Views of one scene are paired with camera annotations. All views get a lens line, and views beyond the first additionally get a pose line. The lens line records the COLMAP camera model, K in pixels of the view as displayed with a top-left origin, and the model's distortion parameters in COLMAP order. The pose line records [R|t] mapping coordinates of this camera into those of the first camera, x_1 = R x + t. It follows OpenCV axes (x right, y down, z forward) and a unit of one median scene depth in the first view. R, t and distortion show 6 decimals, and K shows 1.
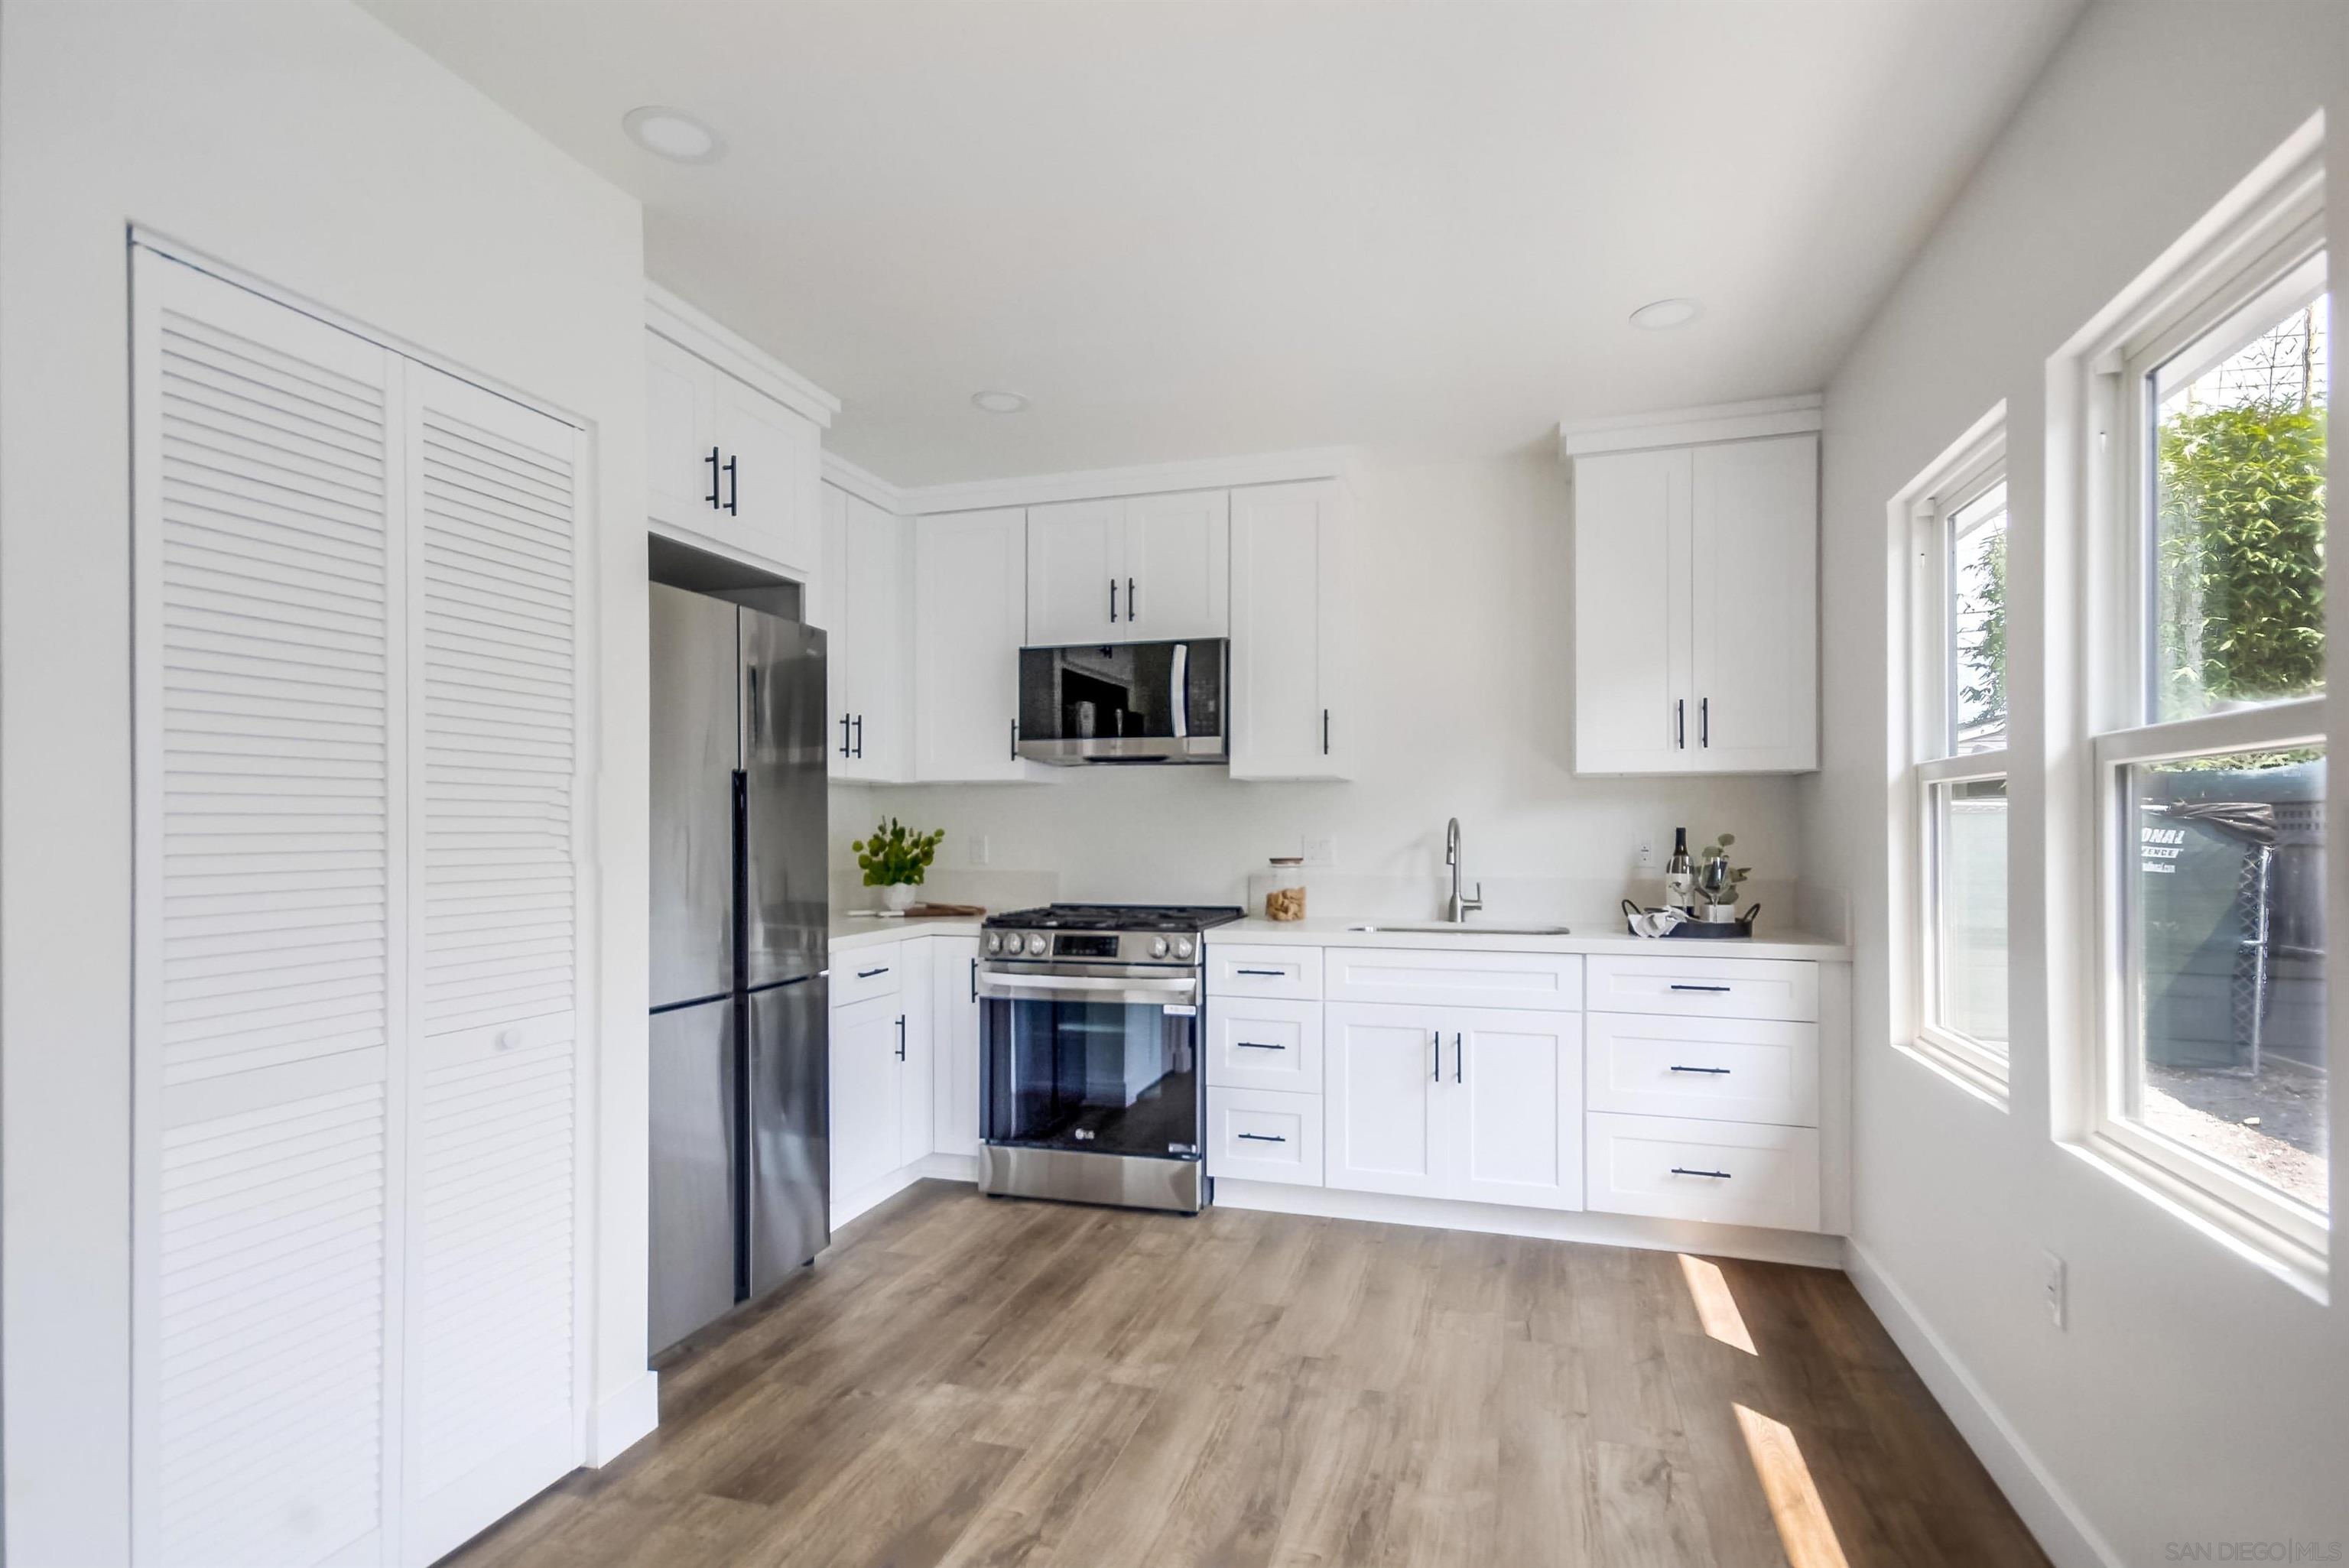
lens RADIAL K [[1139.0, 0, 1178.4], [0, 1139.0, 824.8], [0, 0, 1]] dist [0.000213, -0.000091]
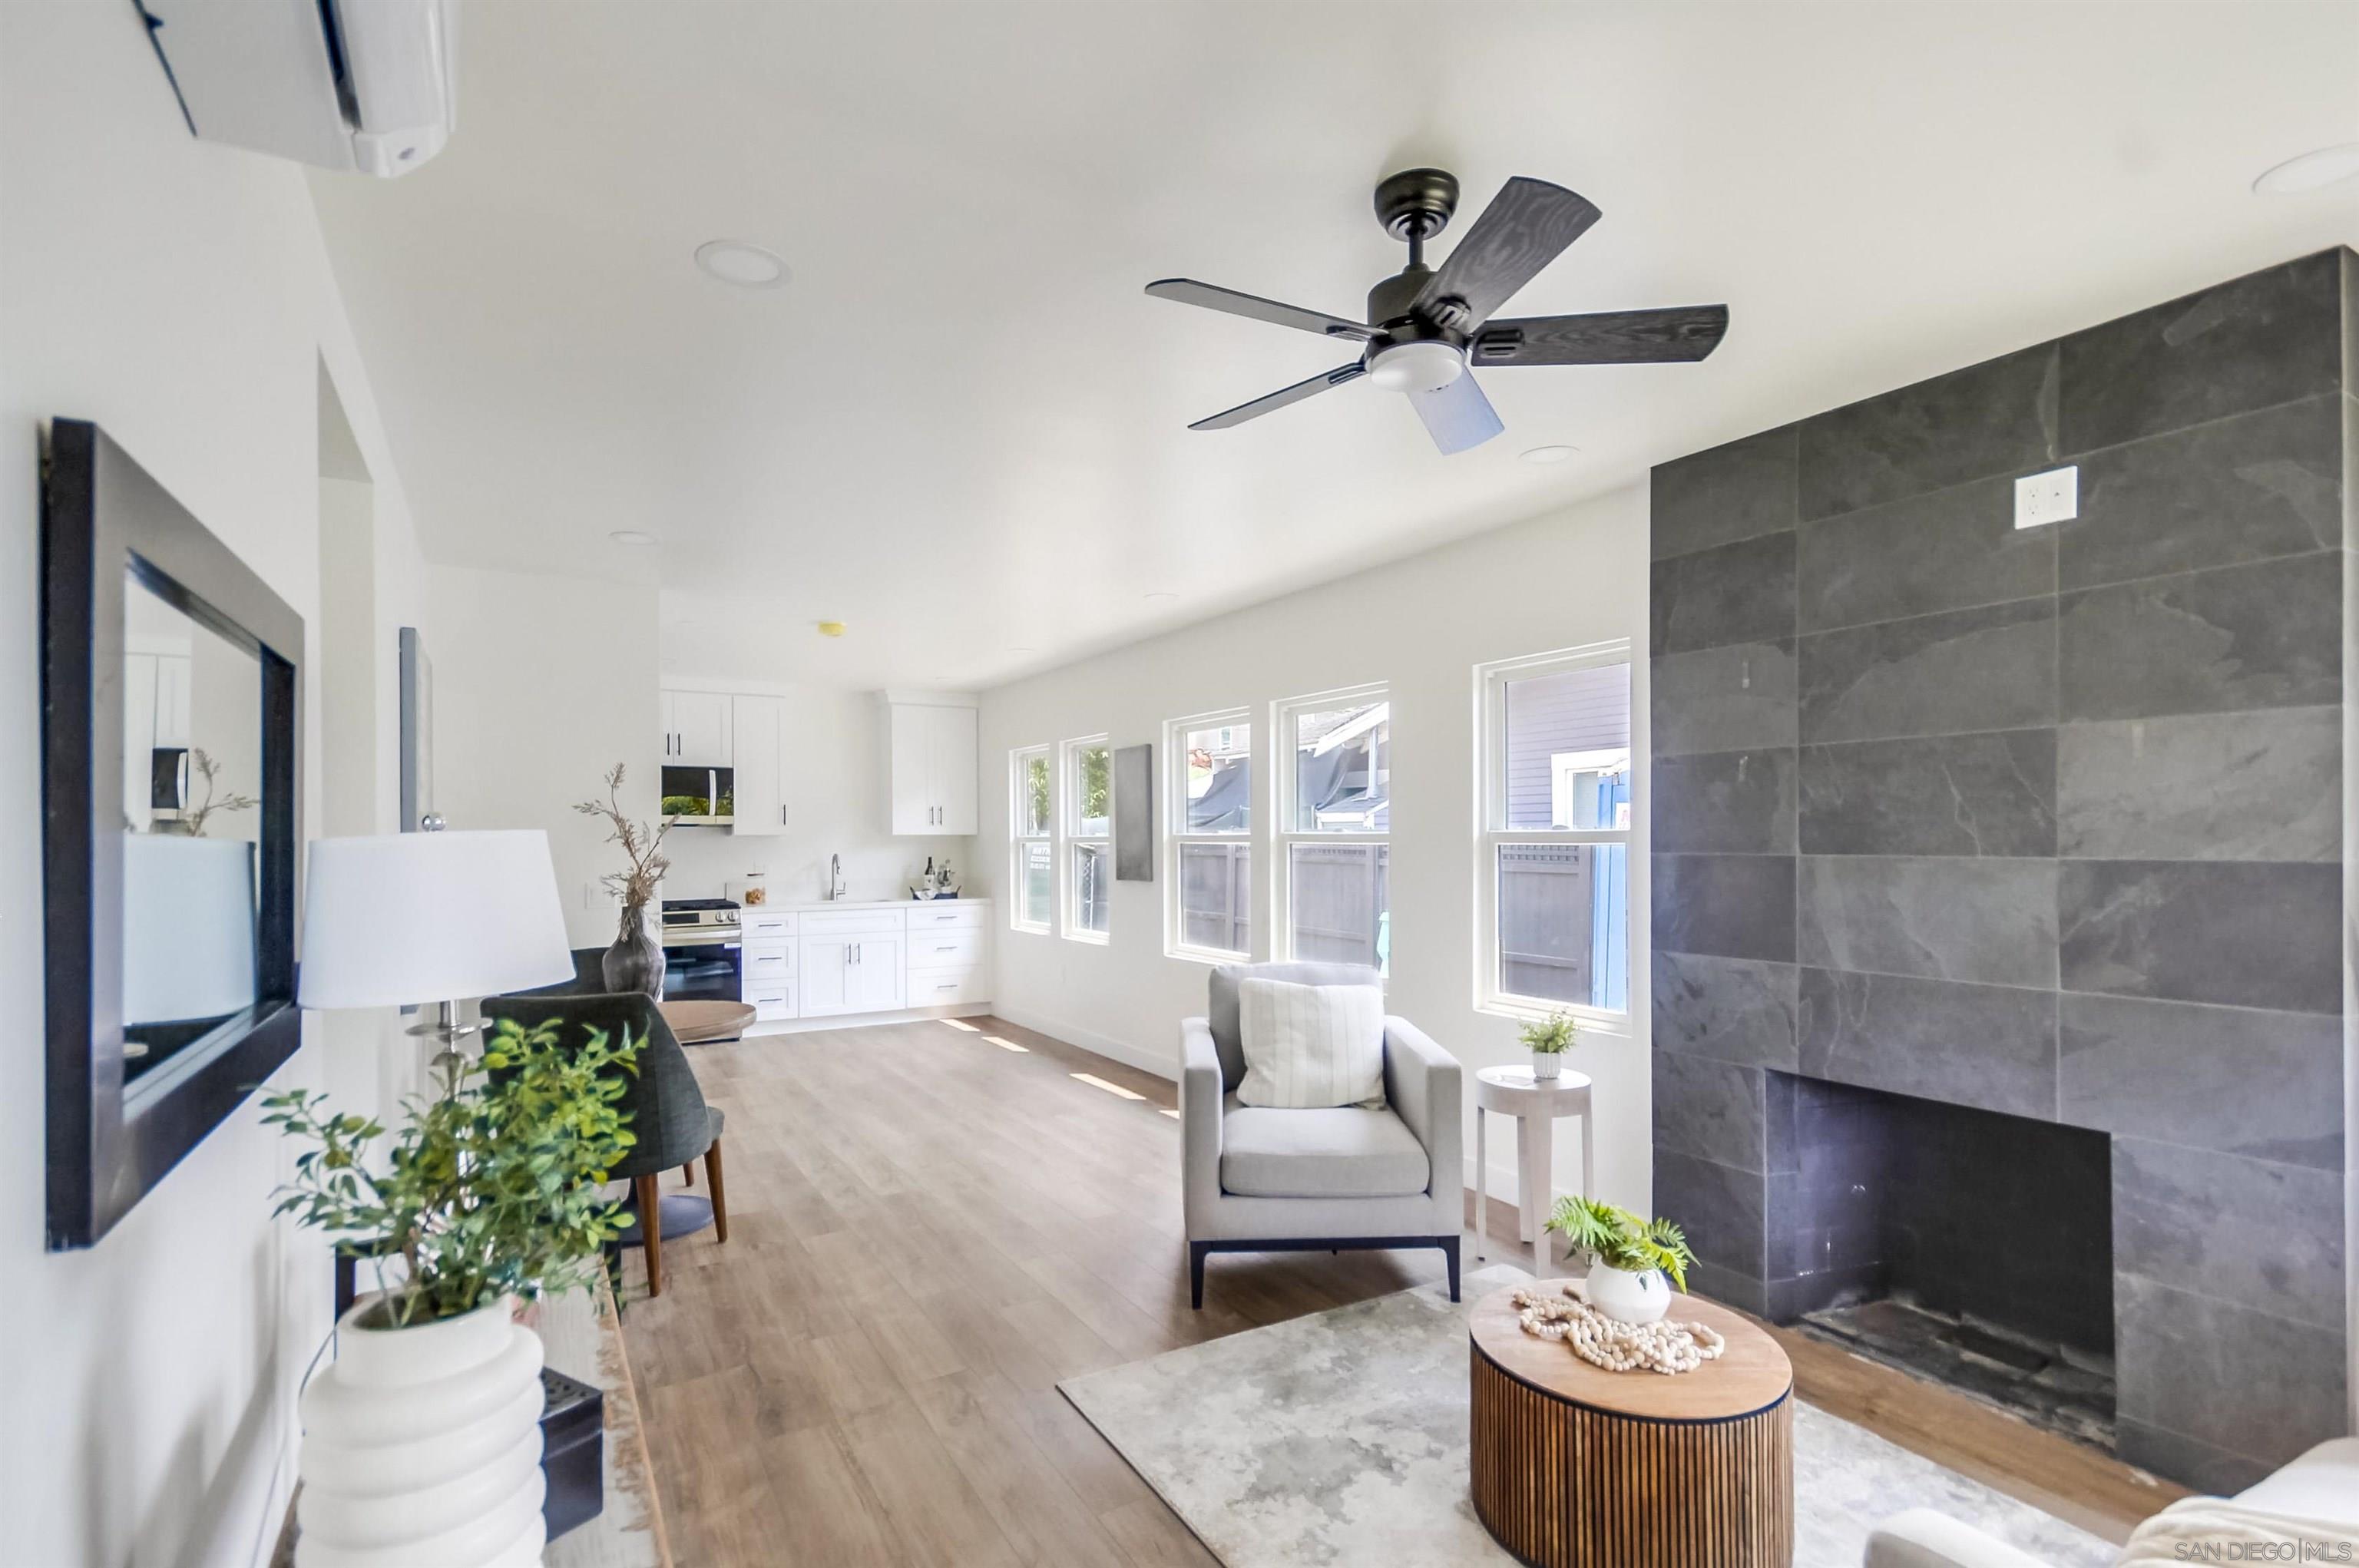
lens RADIAL K [[1089.6, 0, 1177.3], [0, 1089.6, 797.8], [0, 0, 1]] dist [0.015981, -0.000718]
pose [[0.669936, 0.024165, 0.742026, -0.971353], [0.002183, 0.999402, -0.034518, -0.043109], [-0.742416, 0.024745, 0.669482, -1.007090]]
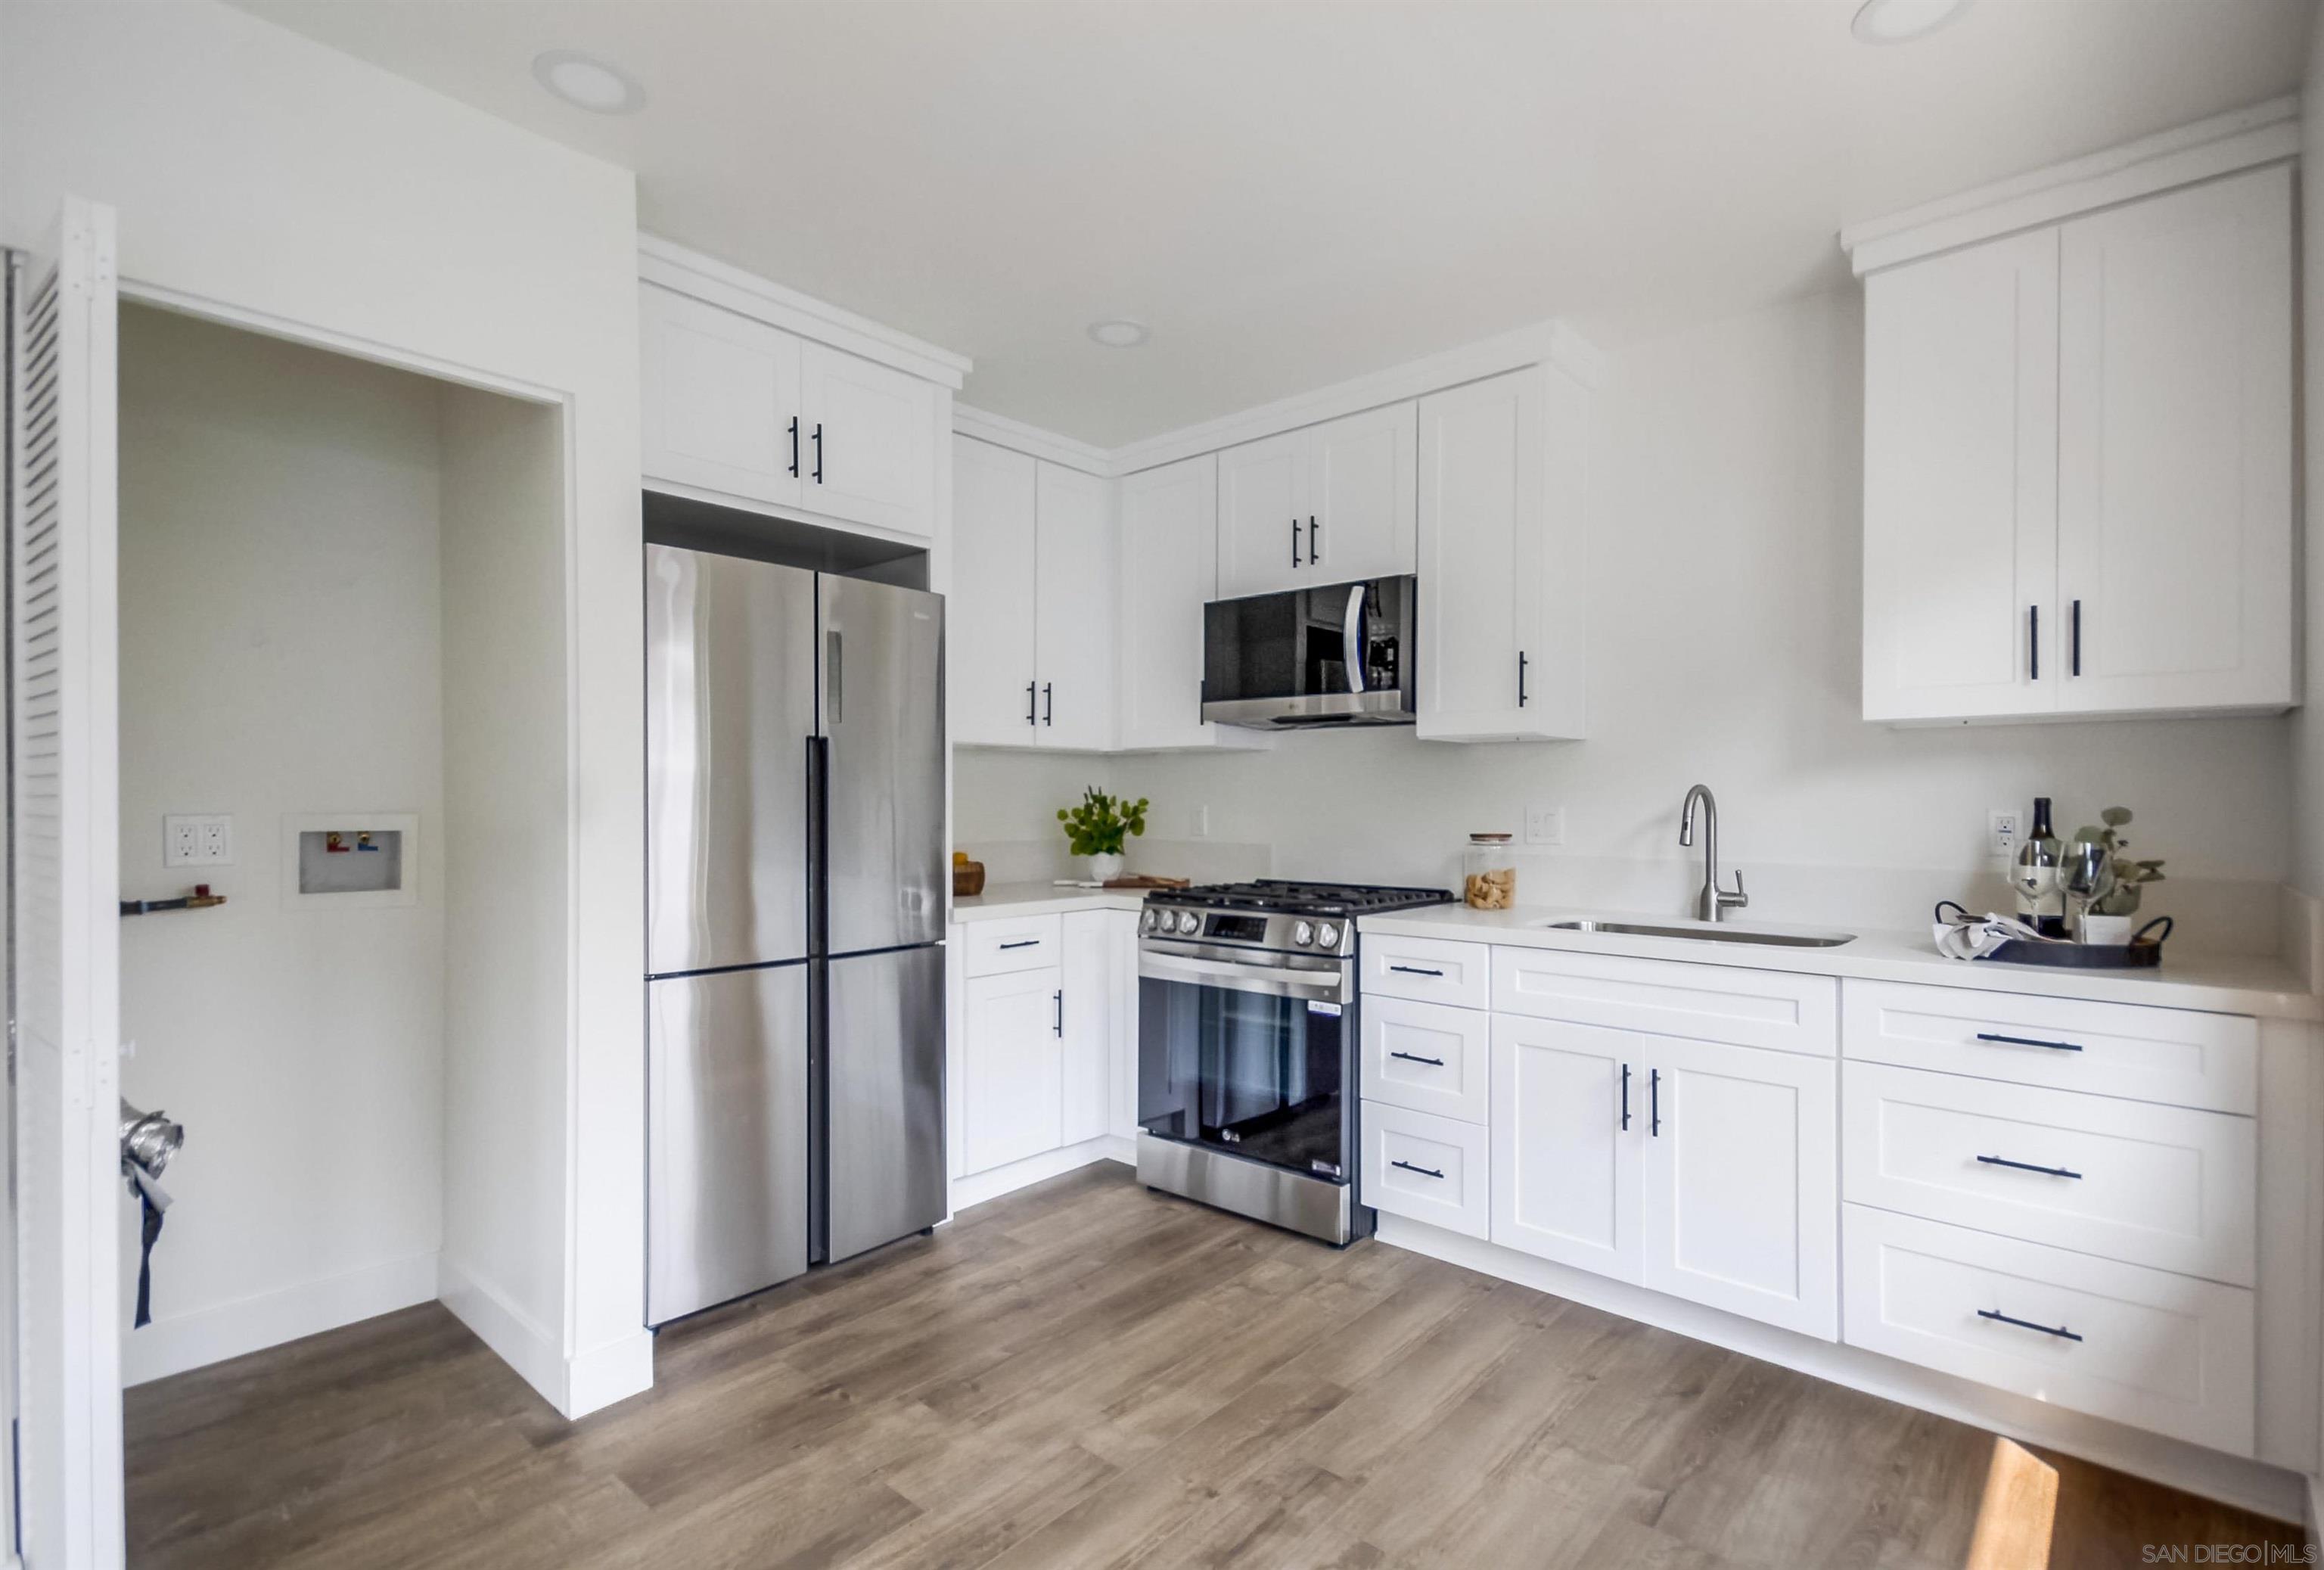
lens RADIAL K [[1095.8, 0, 1173.4], [0, 1095.8, 802.3], [0, 0, 1]] dist [0.008445, 0.000654]
pose [[0.913574, 0.004403, -0.406648, 0.234490], [-0.002094, 0.999979, 0.006122, 0.002132], [0.406667, -0.004742, 0.913564, 0.195293]]
